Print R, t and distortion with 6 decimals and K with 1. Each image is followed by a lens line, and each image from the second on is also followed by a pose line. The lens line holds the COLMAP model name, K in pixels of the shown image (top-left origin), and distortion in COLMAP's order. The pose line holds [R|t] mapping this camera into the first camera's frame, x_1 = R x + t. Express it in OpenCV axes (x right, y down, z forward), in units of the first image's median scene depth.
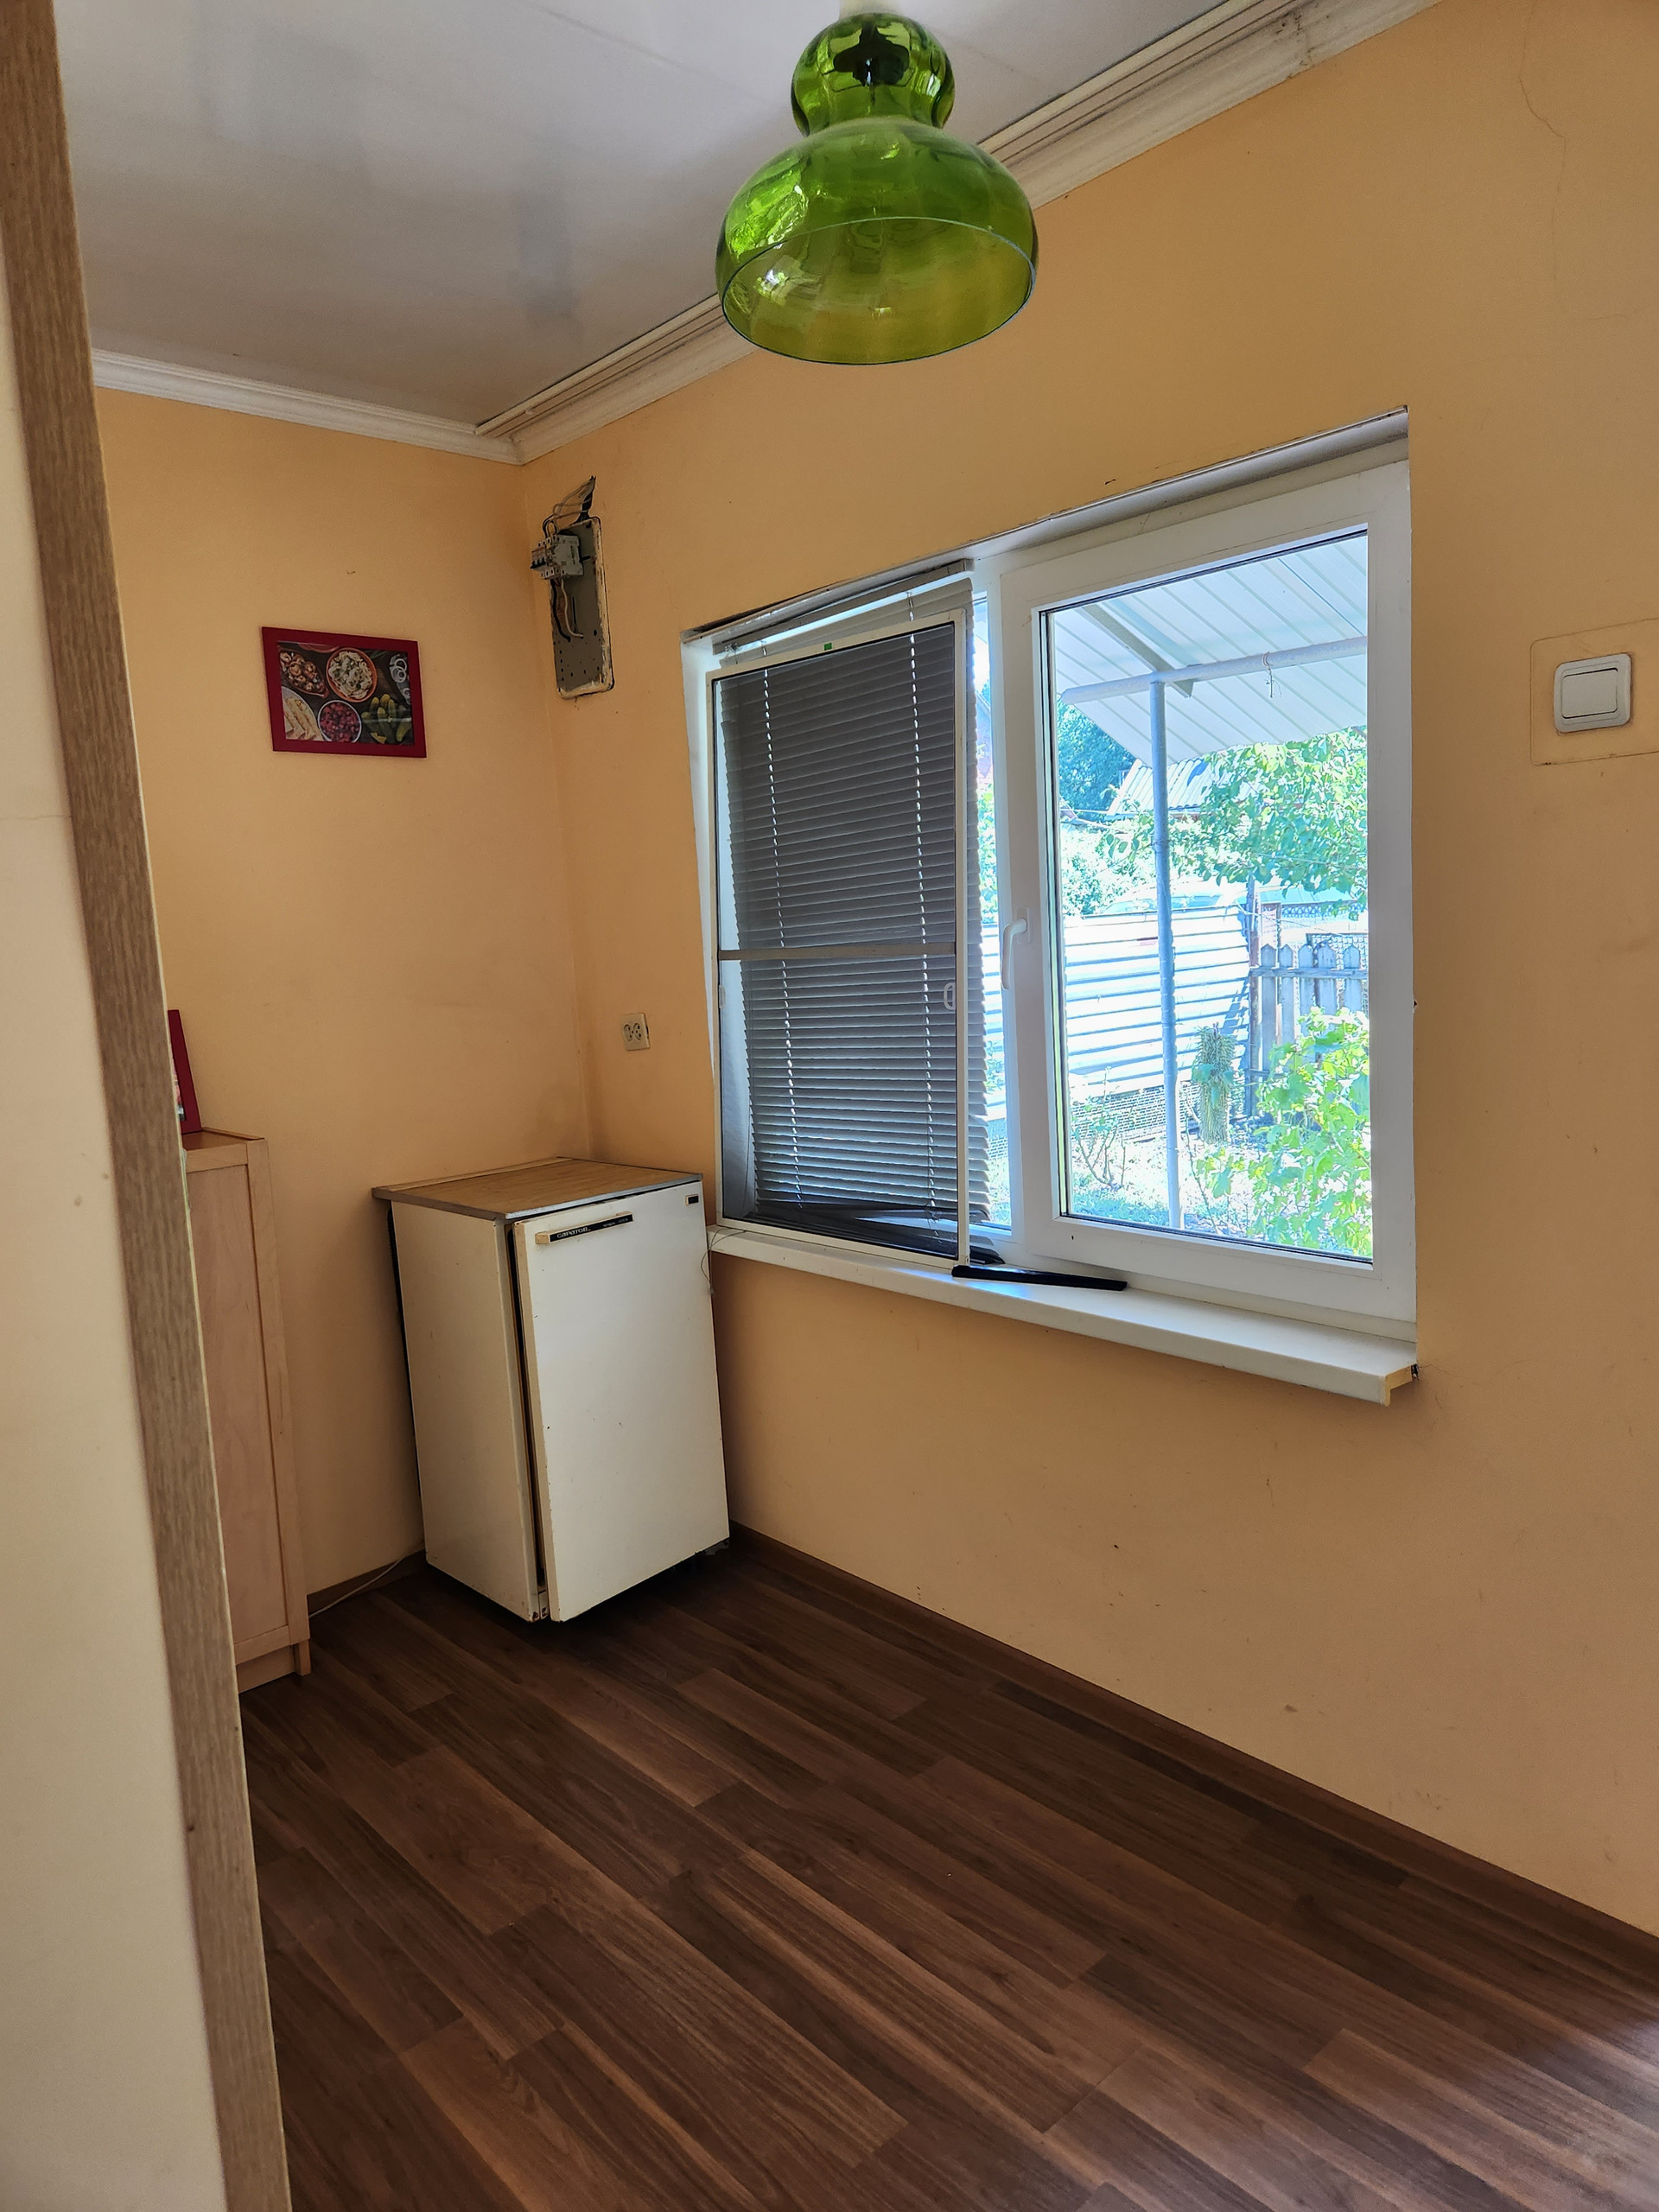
lens RADIAL K [[1494.0, 0, 831.9], [0, 1494.0, 1104.5], [0, 0, 1]] dist [0.075120, -0.063264]
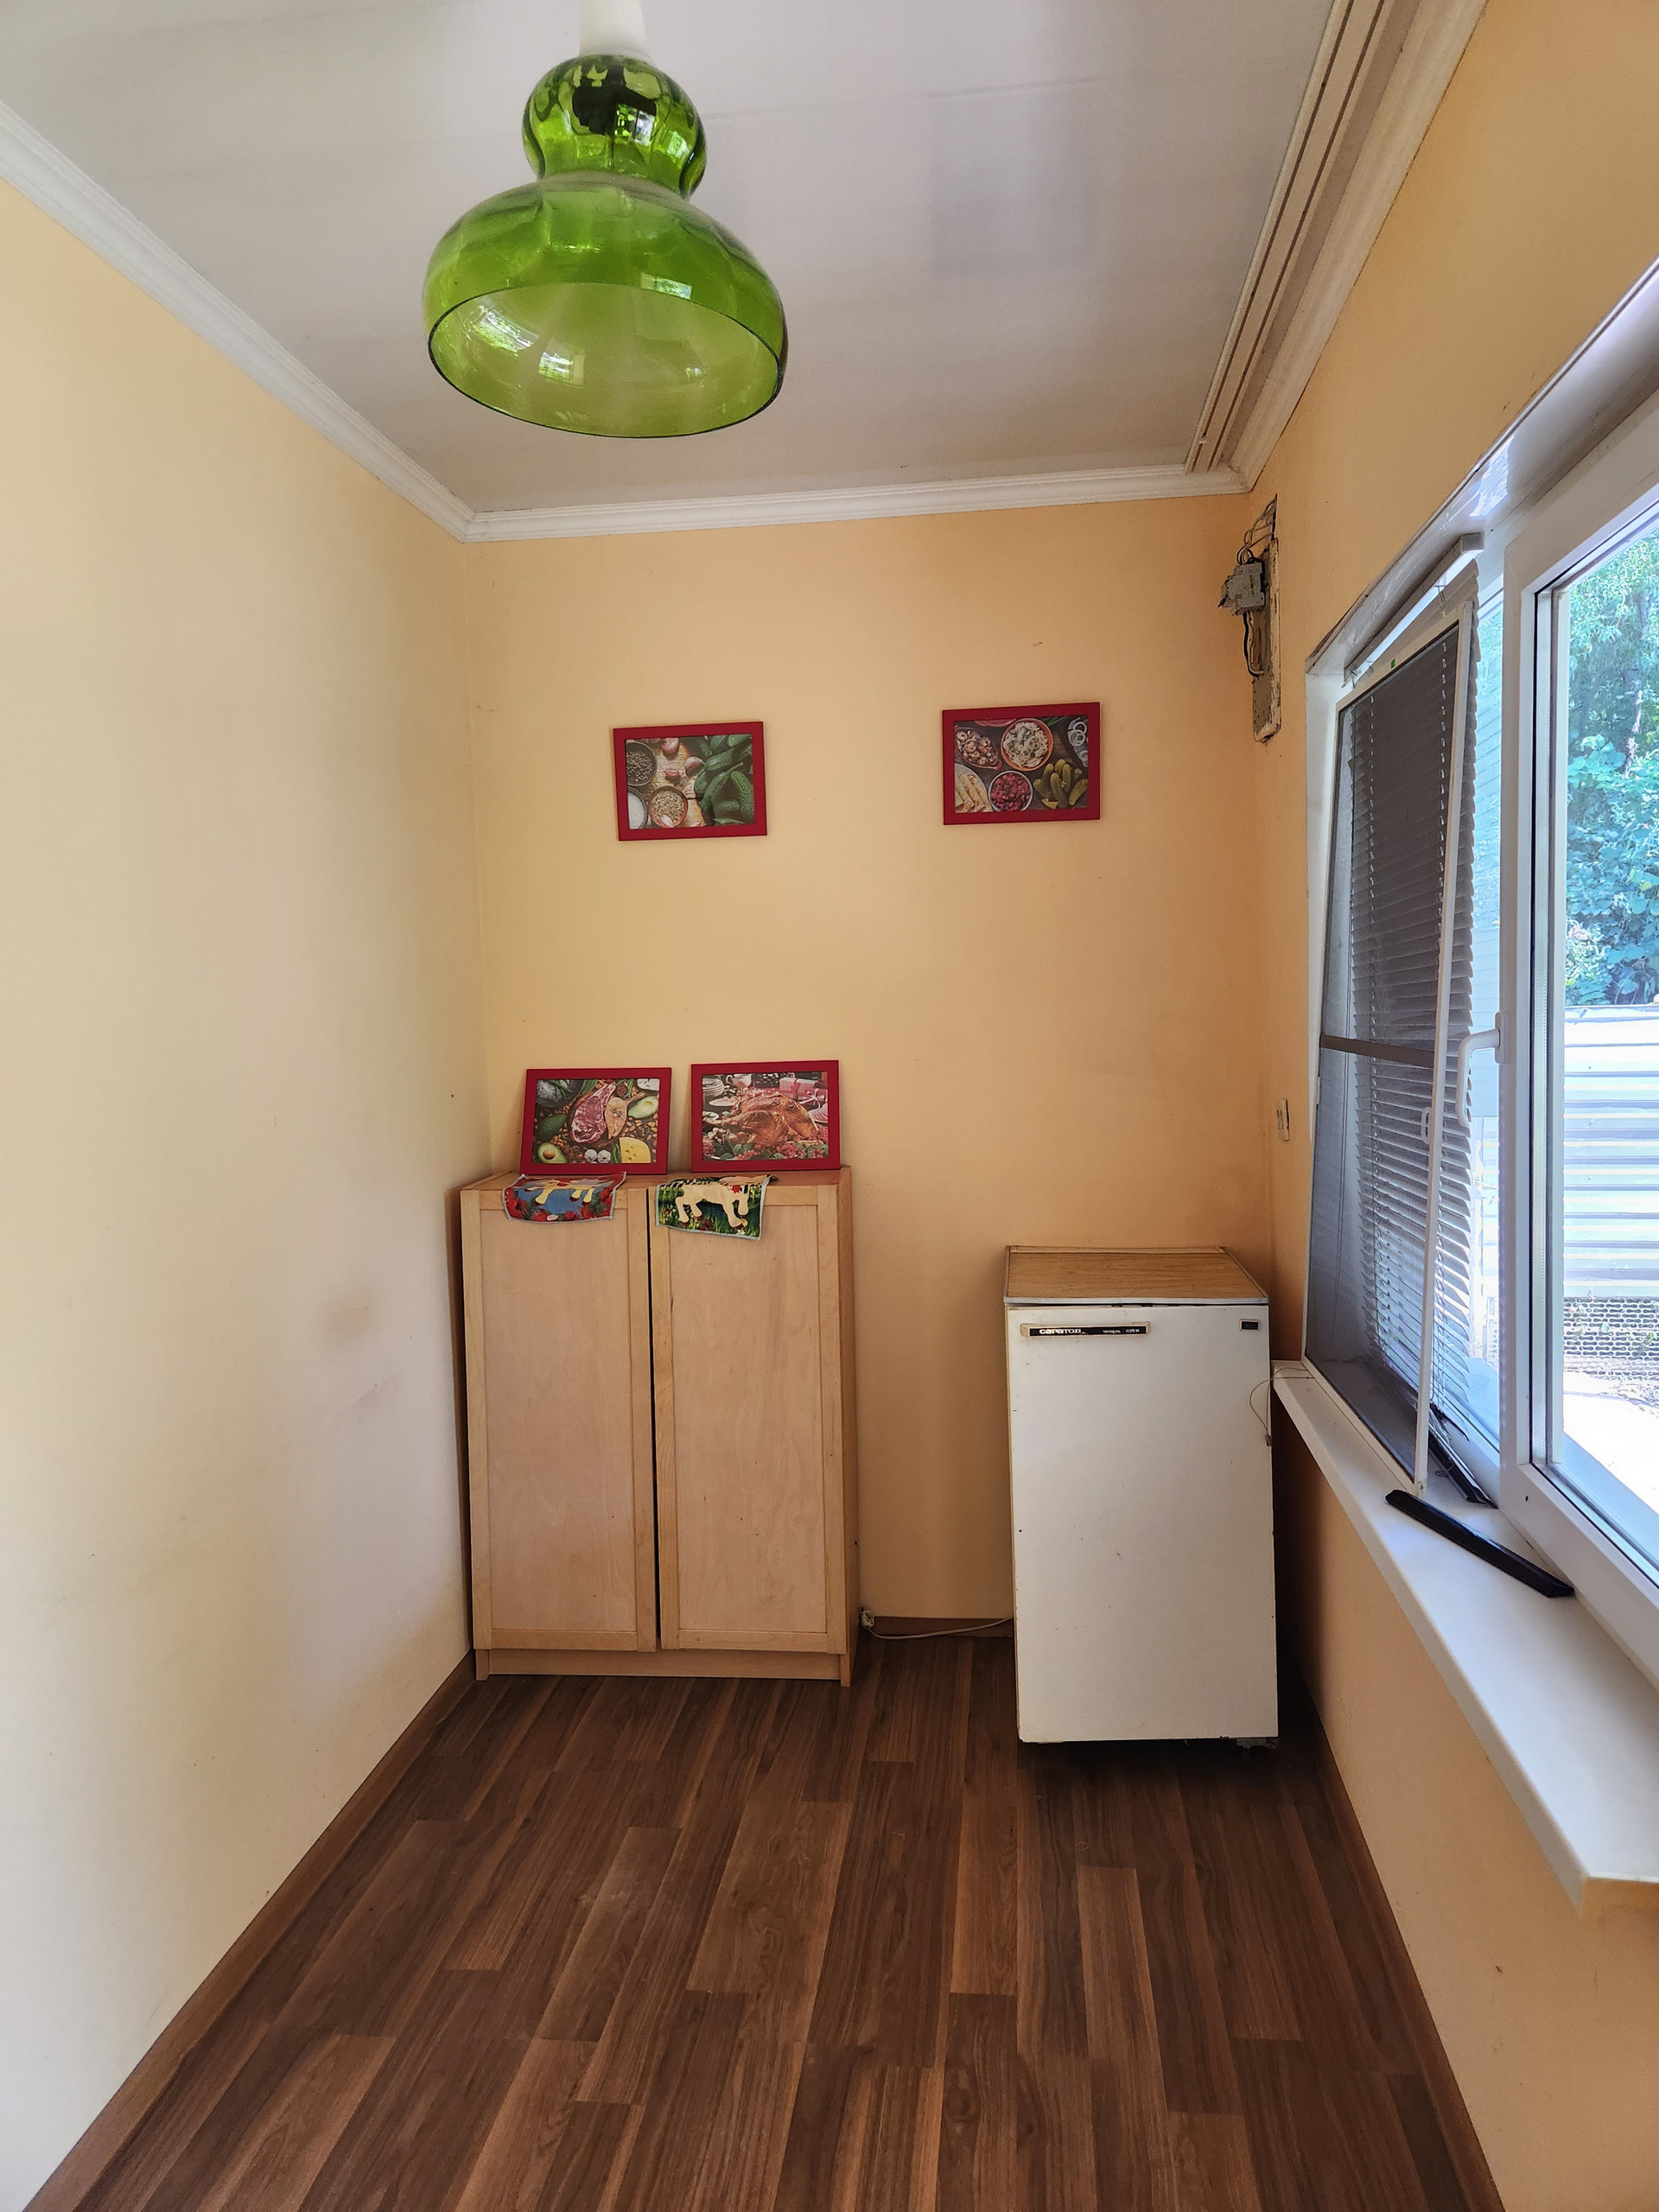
lens RADIAL K [[1494.0, 0, 835.1], [0, 1494.0, 1105.2], [0, 0, 1]] dist [0.075120, -0.063264]
pose [[0.650157, 0.098589, -0.753376, 0.396653], [-0.109705, 0.993337, 0.035317, -0.066685], [0.751838, 0.059687, 0.656641, 0.261895]]
